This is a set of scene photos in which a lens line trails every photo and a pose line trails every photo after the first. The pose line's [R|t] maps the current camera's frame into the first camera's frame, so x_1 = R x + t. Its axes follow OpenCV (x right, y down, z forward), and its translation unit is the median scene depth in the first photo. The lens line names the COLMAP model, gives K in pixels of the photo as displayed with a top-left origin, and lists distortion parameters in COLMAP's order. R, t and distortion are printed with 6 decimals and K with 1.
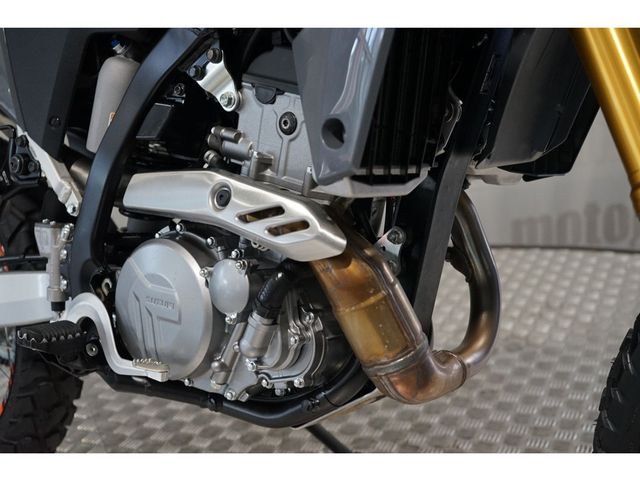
lens RADIAL K [[949.4, 0, 320.0], [0, 949.4, 240.0], [0, 0, 1]] dist [-0.011177, -0.071294]
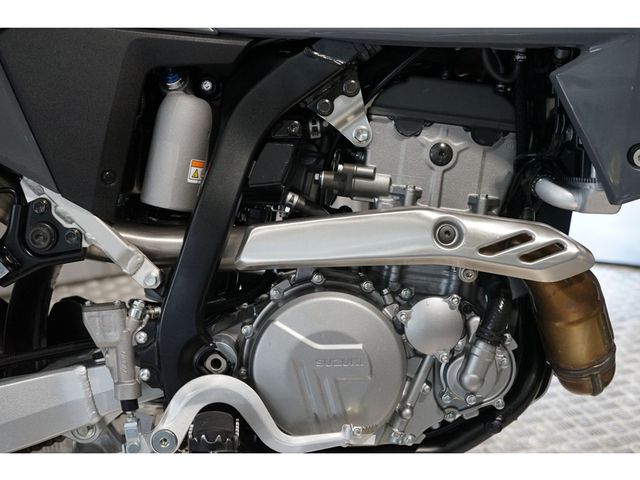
lens RADIAL K [[949.4, 0, 320.0], [0, 949.4, 240.0], [0, 0, 1]] dist [-0.011177, -0.071294]
pose [[0.760346, -0.123275, 0.637712, -0.743530], [0.143186, 0.989482, 0.020553, -0.070158], [-0.633539, 0.075684, 0.770000, 0.310223]]
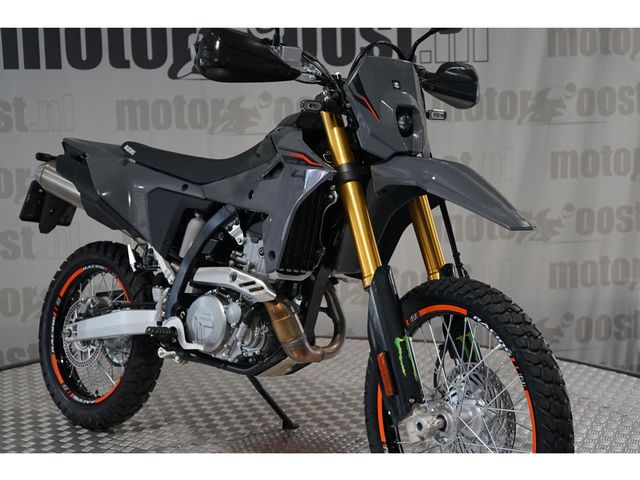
lens RADIAL K [[949.4, 0, 320.0], [0, 949.4, 240.0], [0, 0, 1]] dist [-0.011177, -0.071294]
pose [[0.996710, 0.071582, -0.038020, 0.206670], [-0.076101, 0.987915, -0.135027, 0.171850], [0.027895, 0.137476, 0.990112, -1.459594]]
